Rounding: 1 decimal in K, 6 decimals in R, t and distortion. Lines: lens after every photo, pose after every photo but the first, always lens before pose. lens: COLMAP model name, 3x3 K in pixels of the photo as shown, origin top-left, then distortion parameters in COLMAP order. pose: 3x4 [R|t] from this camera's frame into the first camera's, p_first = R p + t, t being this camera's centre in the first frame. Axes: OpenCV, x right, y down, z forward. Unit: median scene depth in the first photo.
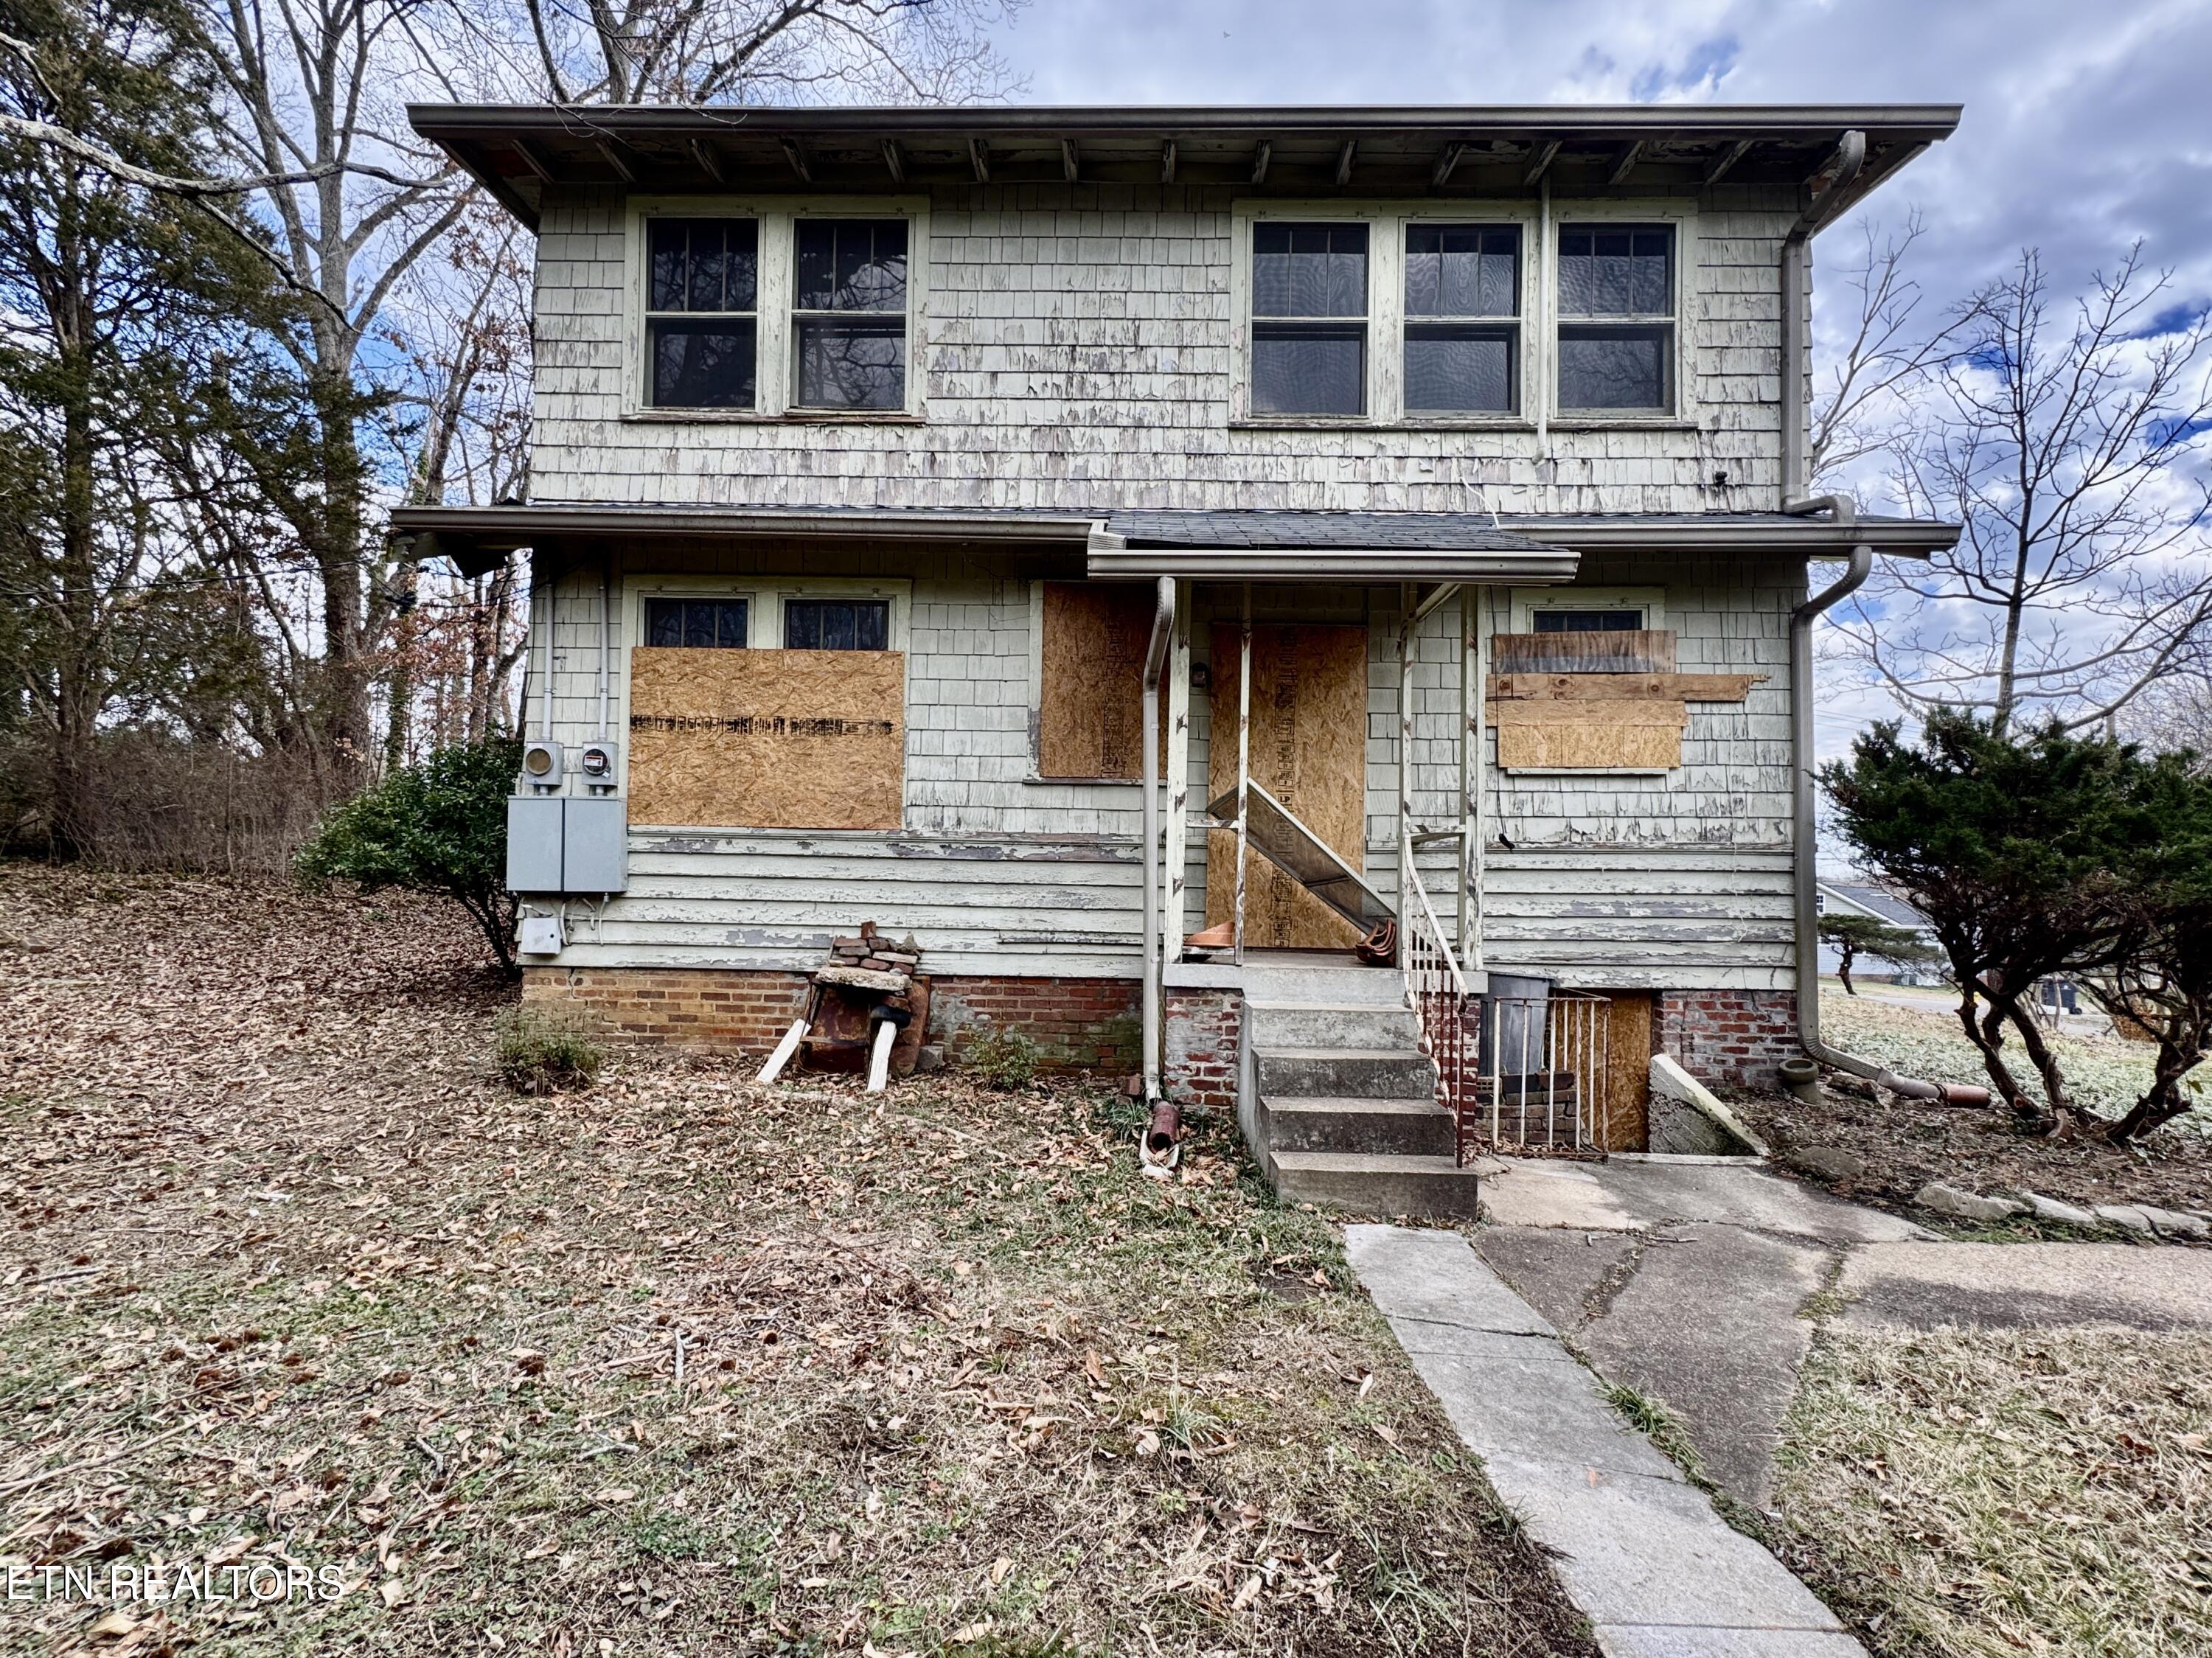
lens RADIAL K [[705.7, 0, 1106.1], [0, 705.7, 892.9], [0, 0, 1]] dist [0.000181, 0.000028]
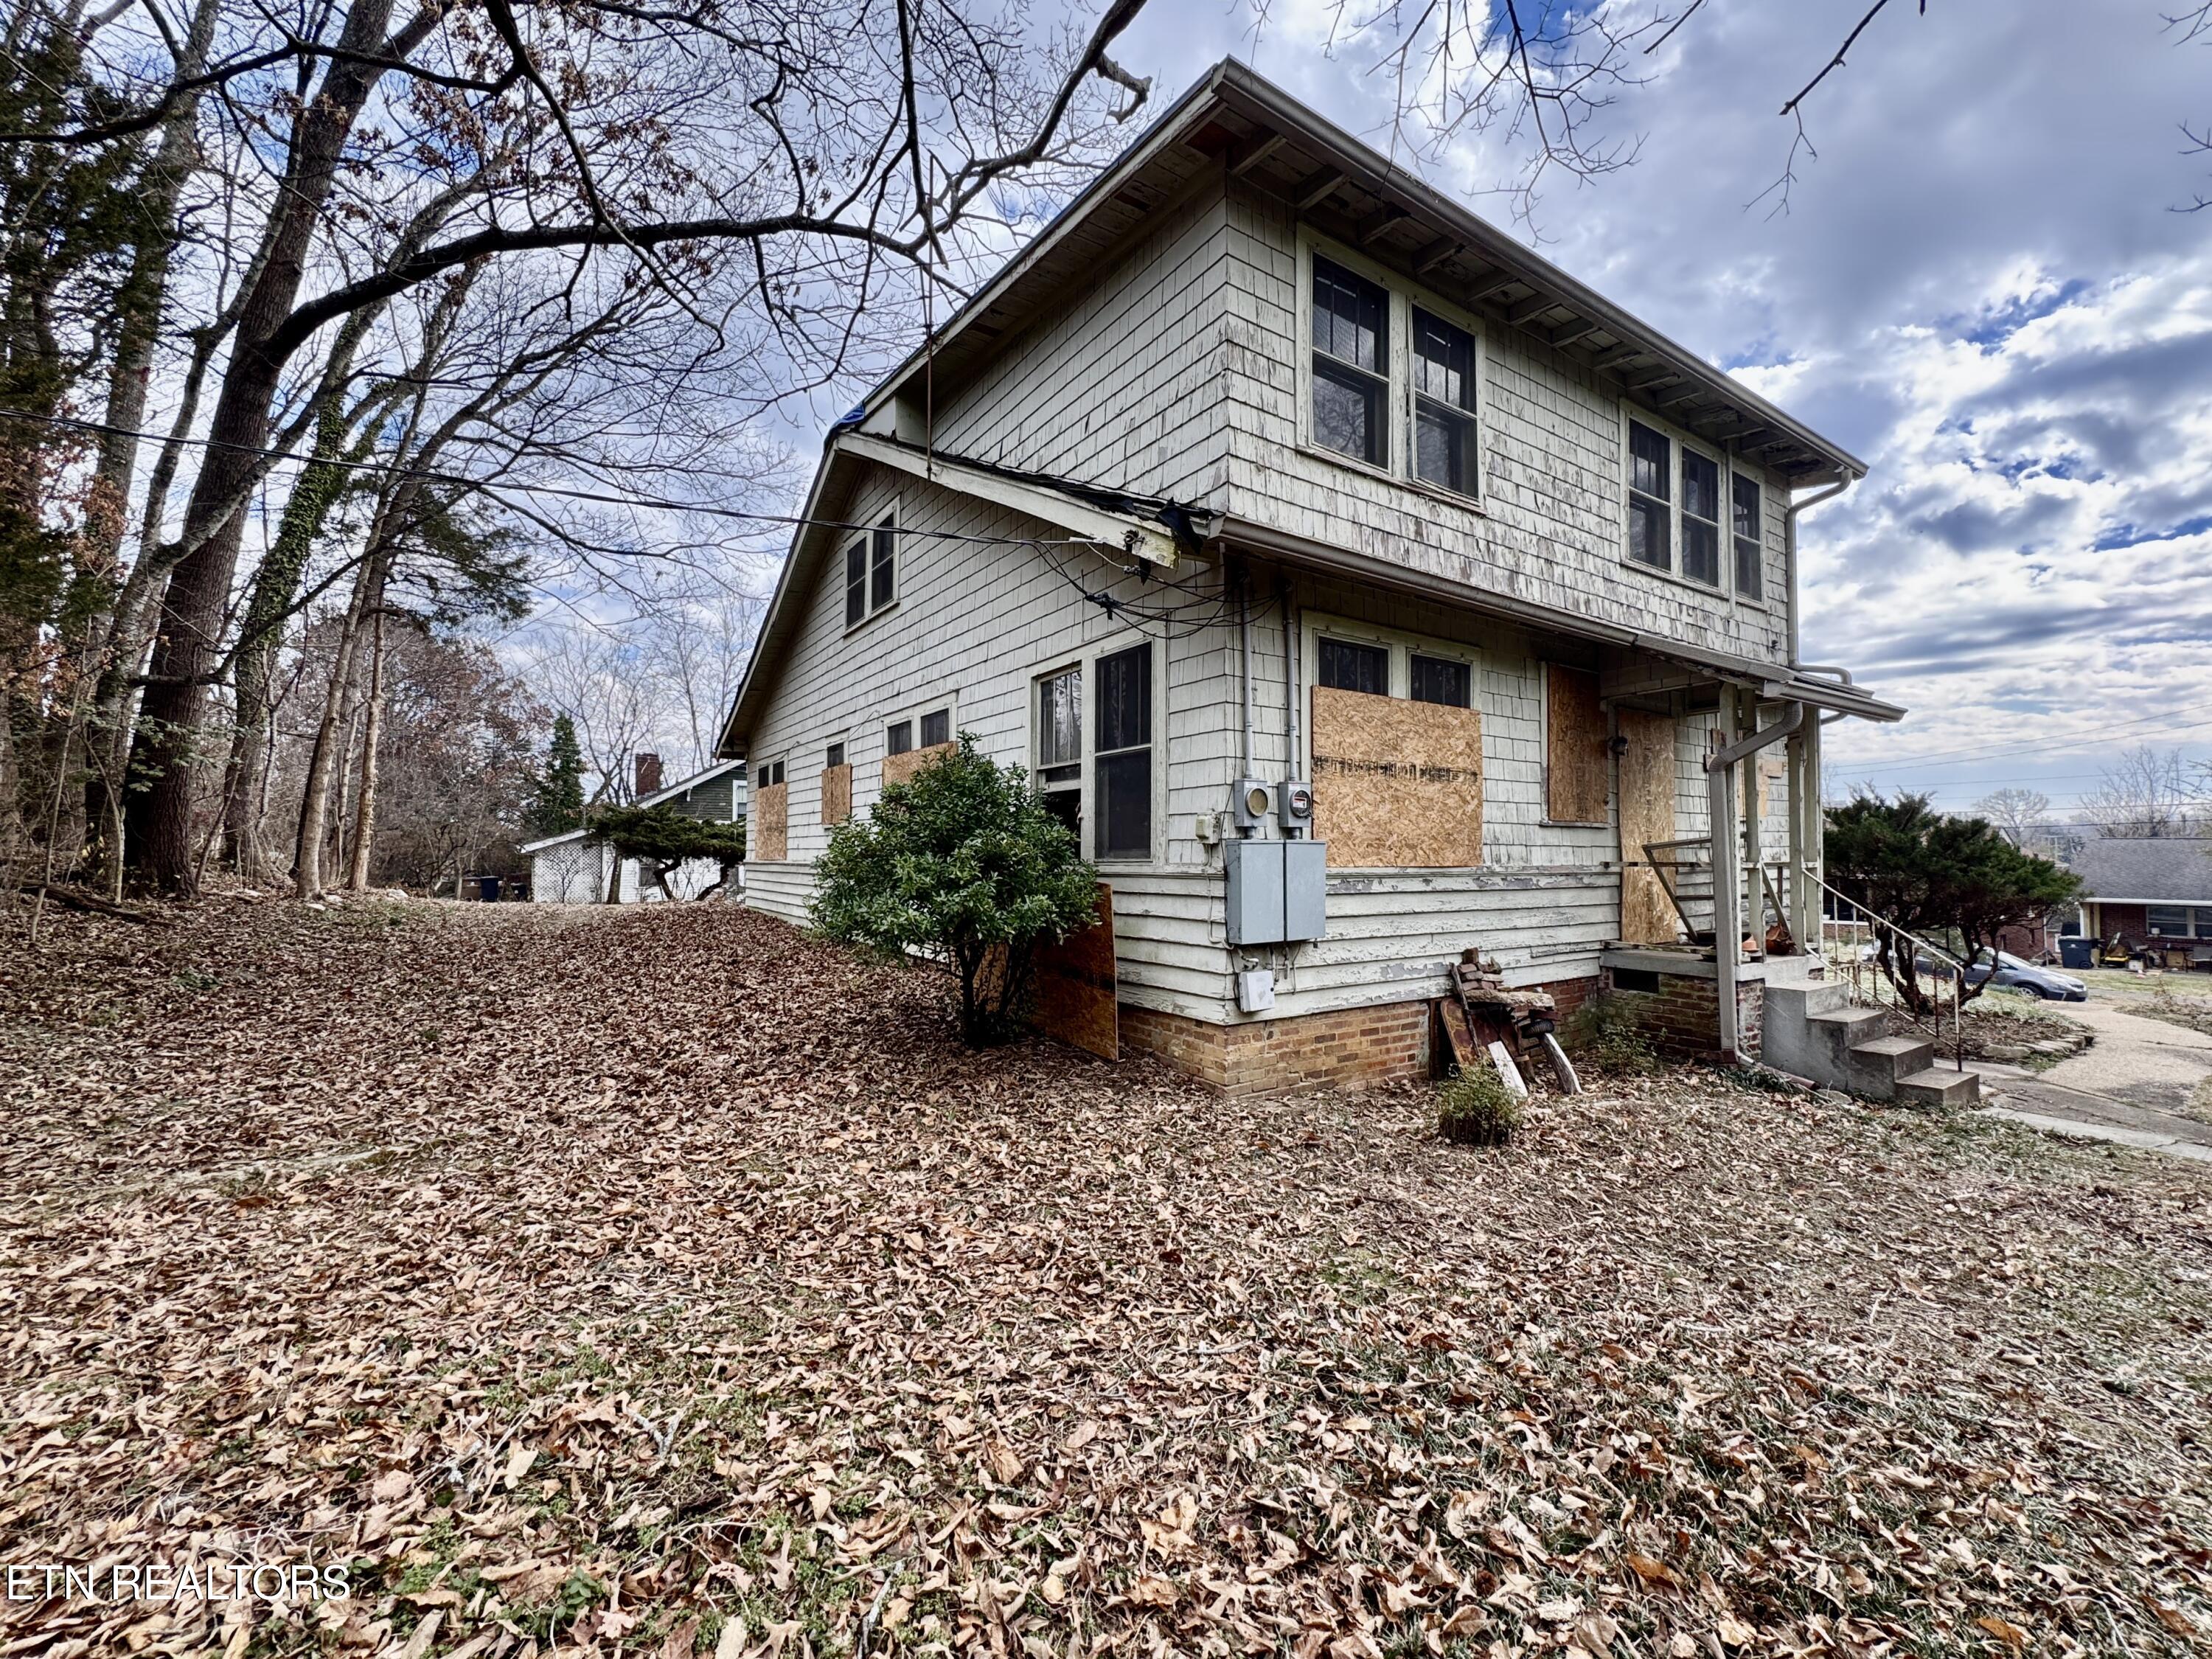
lens RADIAL K [[877.7, 0, 1106.0], [0, 877.7, 829.5], [0, 0, 1]] dist [-0.000022, -0.000118]
pose [[0.831961, -0.002666, 0.554828, -1.586377], [0.005419, 0.999980, -0.003322, -0.146863], [-0.554808, 0.005770, 0.831959, 0.145646]]
